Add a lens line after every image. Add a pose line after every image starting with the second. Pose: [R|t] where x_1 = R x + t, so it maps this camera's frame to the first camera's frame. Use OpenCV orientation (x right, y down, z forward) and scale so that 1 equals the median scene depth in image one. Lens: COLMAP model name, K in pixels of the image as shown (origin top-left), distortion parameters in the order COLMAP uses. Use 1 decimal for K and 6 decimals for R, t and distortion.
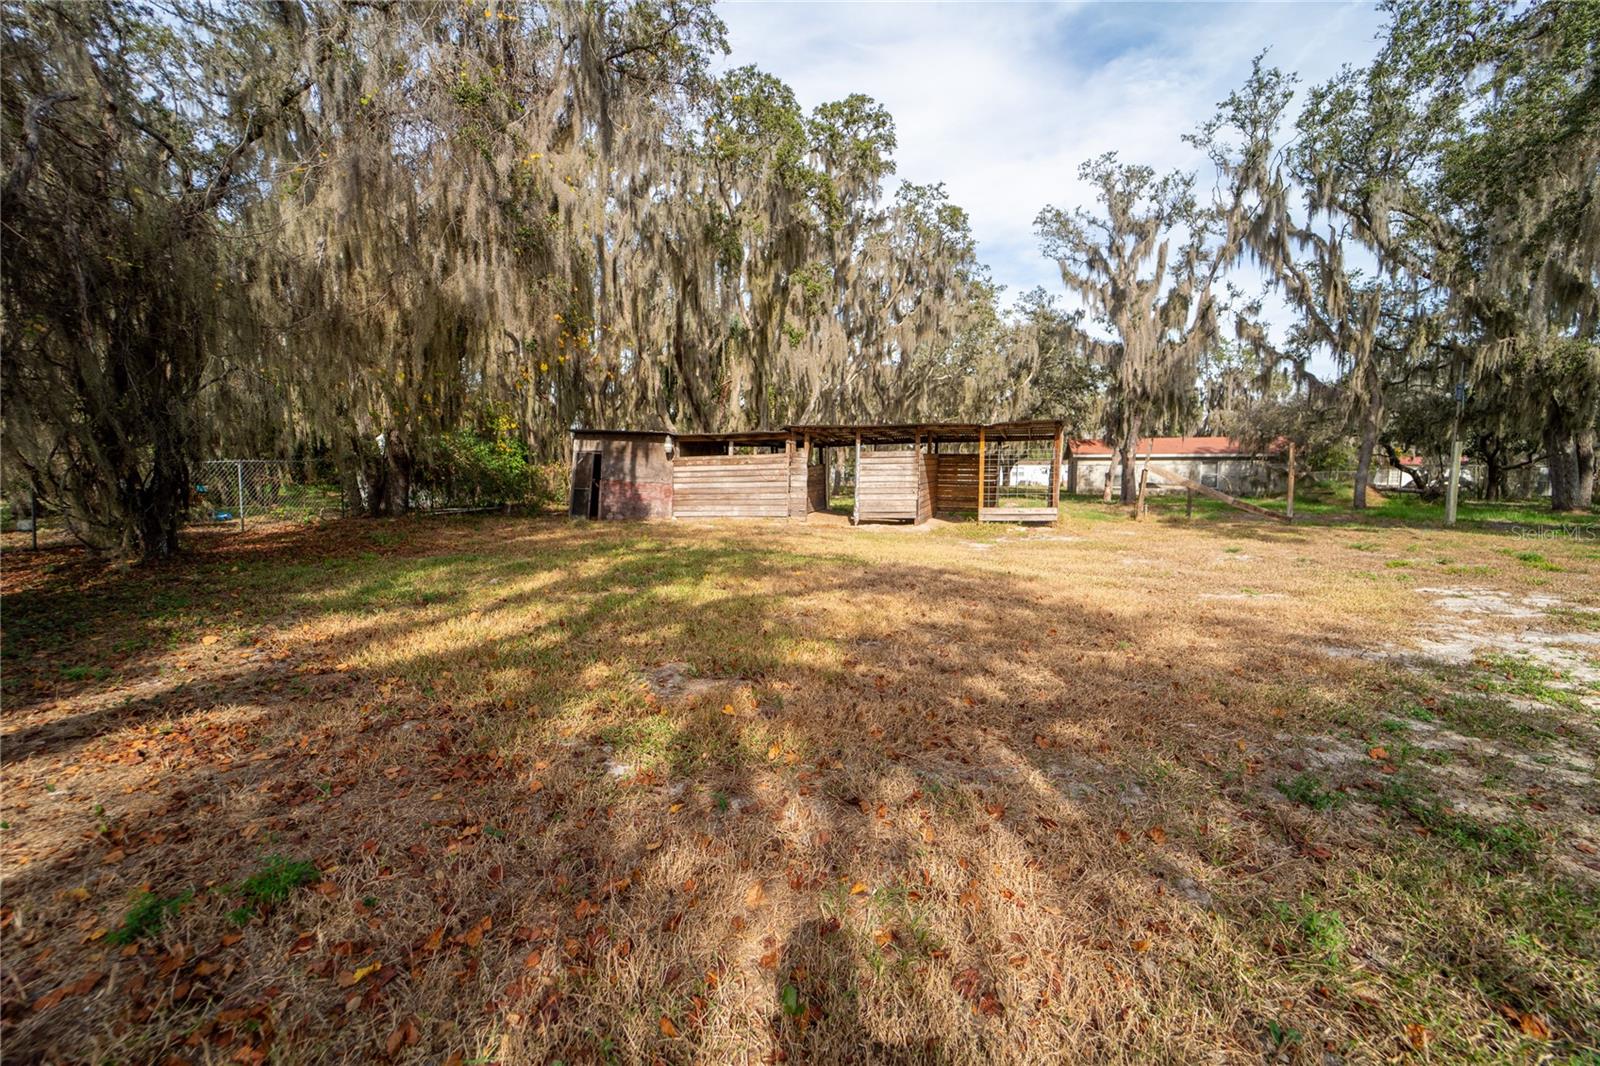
lens RADIAL K [[658.4, 0, 800.0], [0, 658.4, 533.0], [0, 0, 1]] dist [-0.014863, 0.000201]
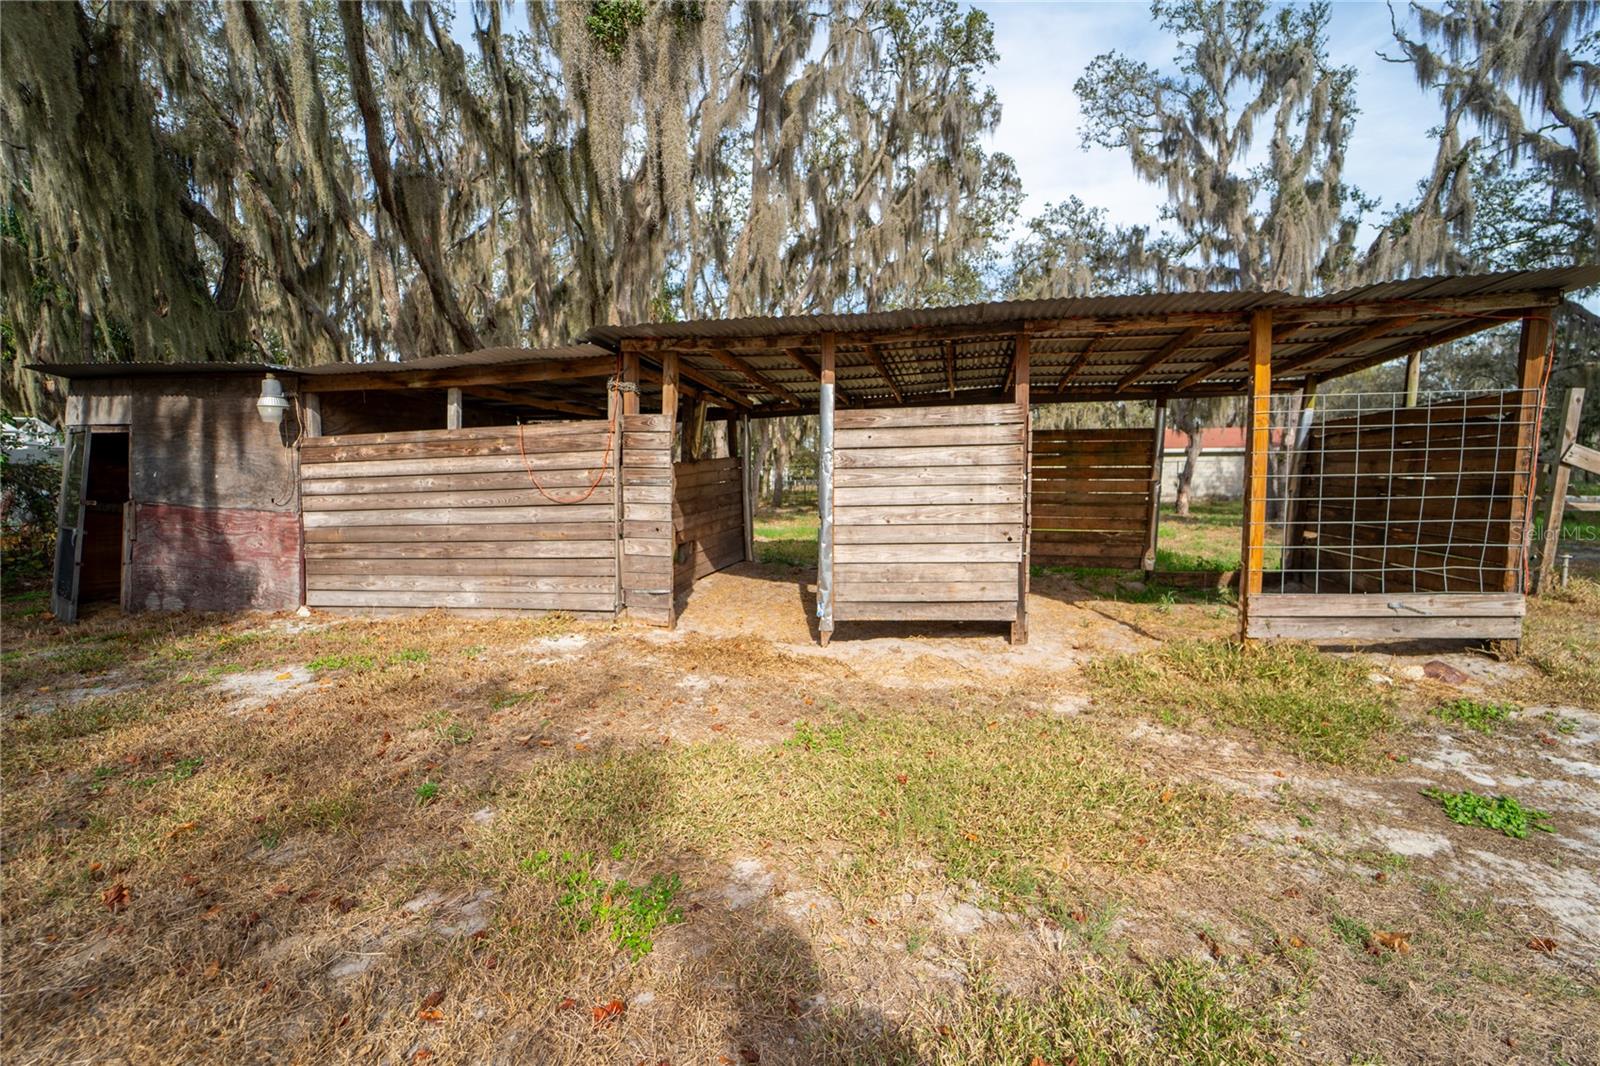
lens RADIAL K [[658.4, 0, 800.0], [0, 658.4, 533.0], [0, 0, 1]] dist [-0.014863, 0.000201]
pose [[0.996537, -0.018499, 0.081064, 0.043249], [0.019144, 0.999791, -0.007187, -0.056506], [-0.080914, 0.008714, 0.996683, 0.625497]]
